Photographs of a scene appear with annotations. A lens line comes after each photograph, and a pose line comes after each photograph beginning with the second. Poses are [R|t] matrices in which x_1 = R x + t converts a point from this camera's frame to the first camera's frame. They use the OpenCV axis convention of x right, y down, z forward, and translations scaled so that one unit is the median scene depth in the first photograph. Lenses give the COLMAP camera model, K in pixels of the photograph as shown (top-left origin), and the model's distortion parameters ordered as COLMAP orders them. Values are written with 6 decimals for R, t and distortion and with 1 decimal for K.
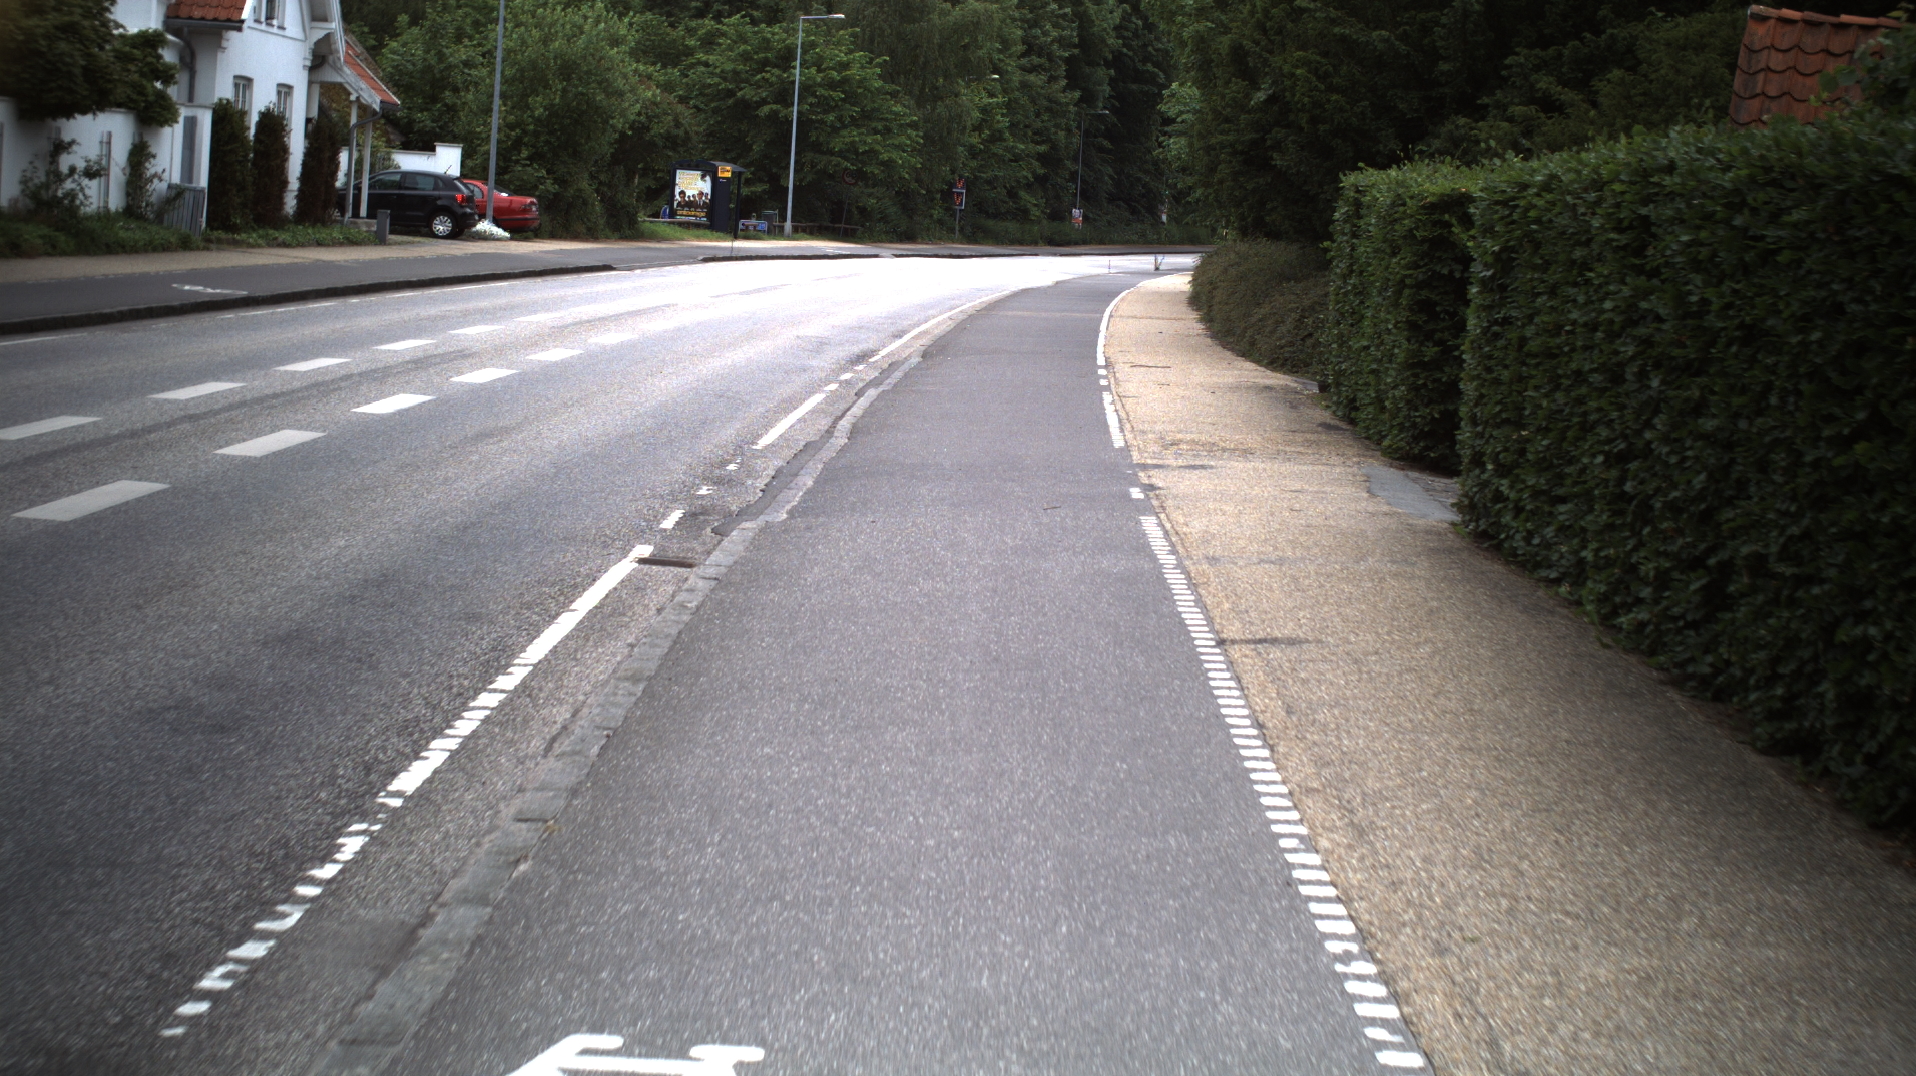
lens RADIAL K [[3374.7, 0, 958.0], [0, 3374.7, 538.0], [0, 0, 1]] dist [-0.281088, 0.336852]
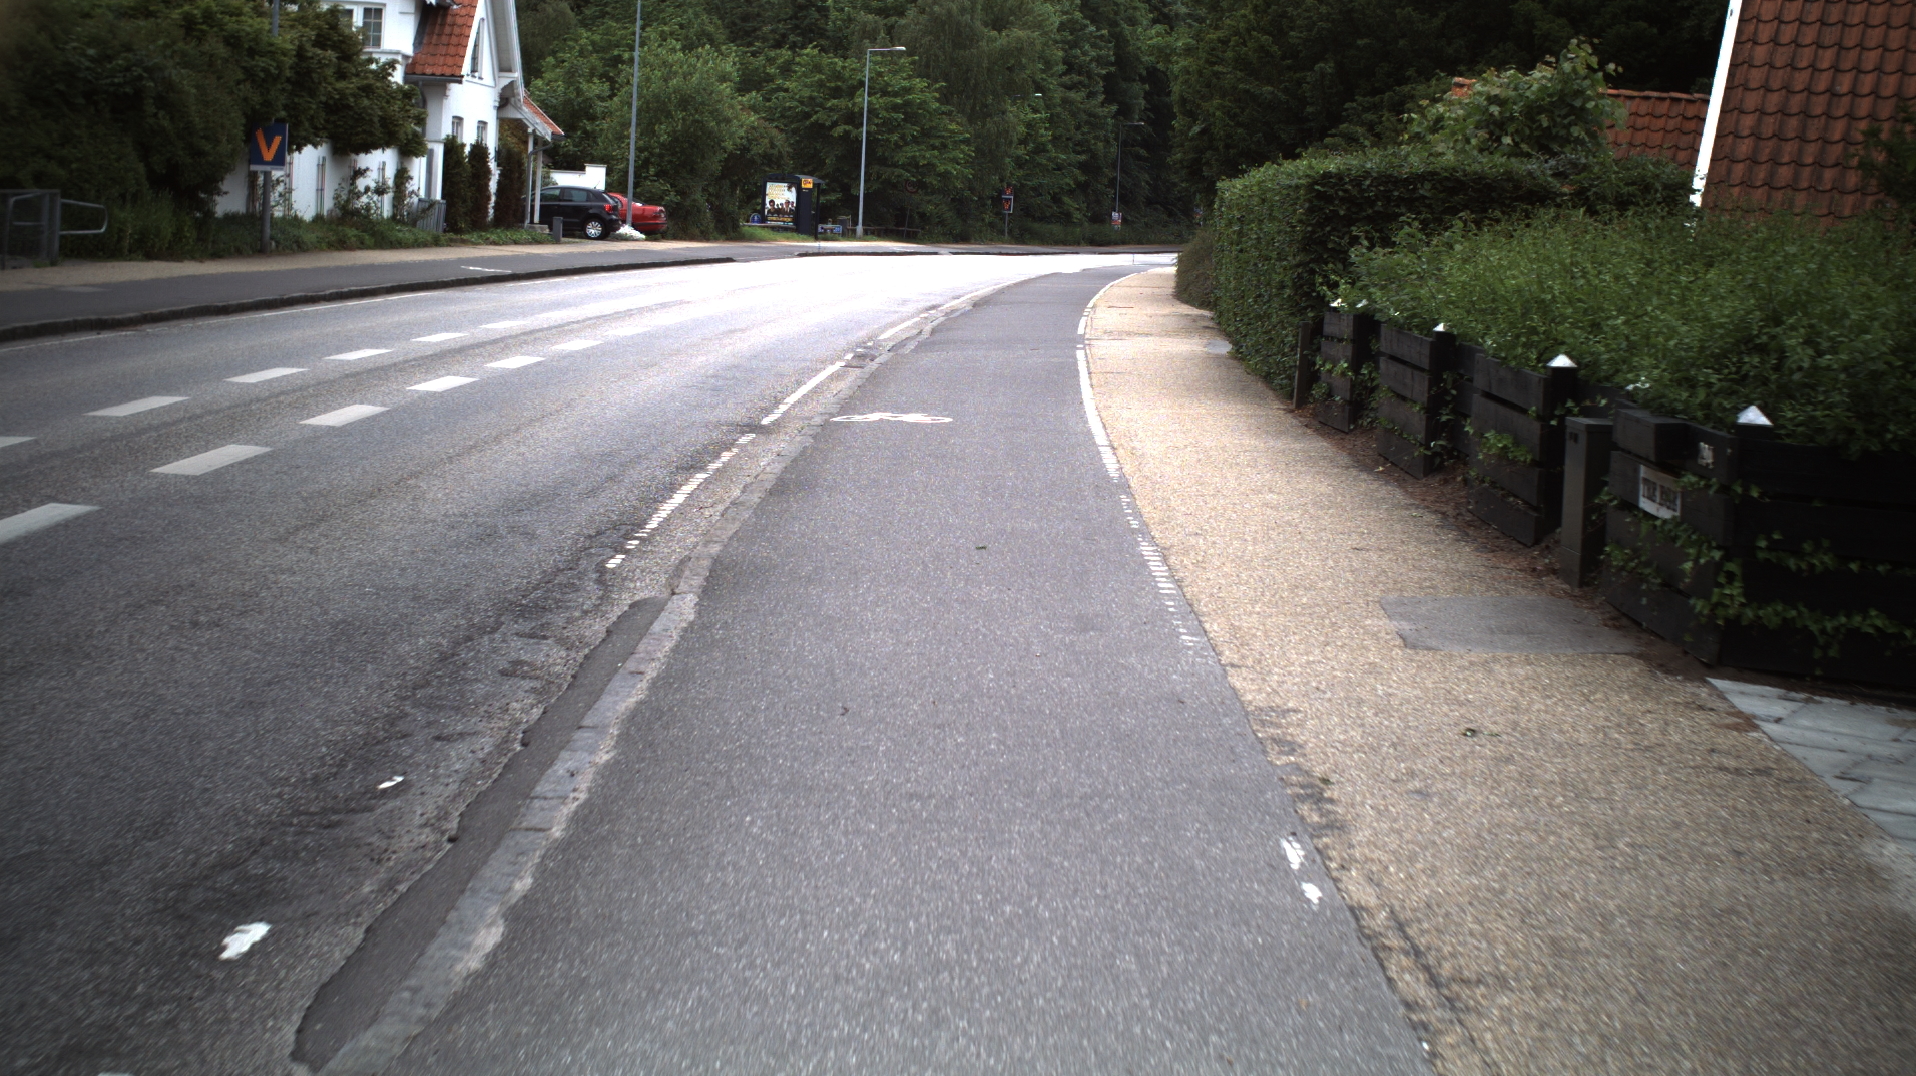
lens RADIAL K [[3374.7, 0, 958.0], [0, 3374.7, 538.0], [0, 0, 1]] dist [-0.281088, 0.336852]
pose [[0.999759, -0.013390, -0.017422, 0.003642], [0.013352, 0.999908, -0.002308, 0.025602], [0.017452, 0.002075, 0.999846, -0.242897]]
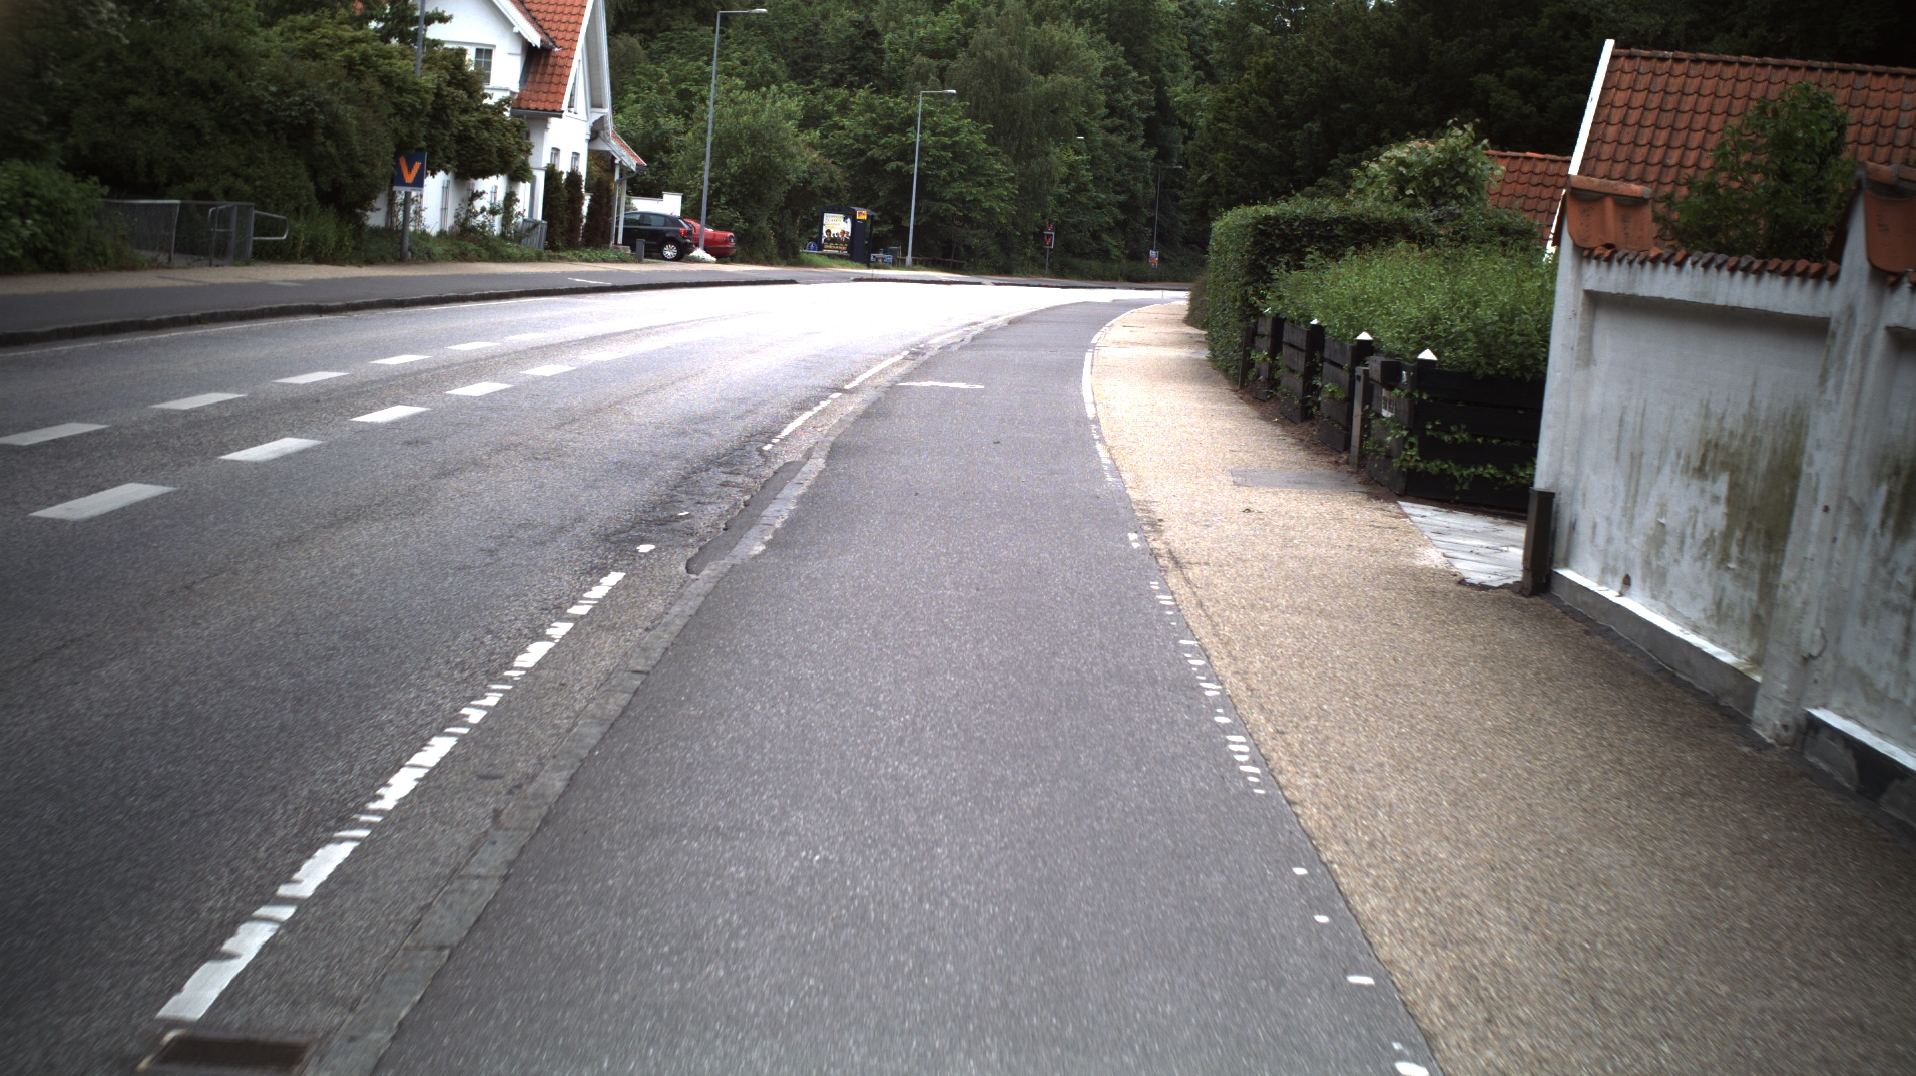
lens RADIAL K [[3374.7, 0, 958.0], [0, 3374.7, 538.0], [0, 0, 1]] dist [-0.281088, 0.336852]
pose [[0.999509, 0.012657, -0.028648, 0.007170], [-0.013027, 0.999834, -0.012776, 0.038964], [0.028481, 0.013143, 0.999508, -0.363972]]
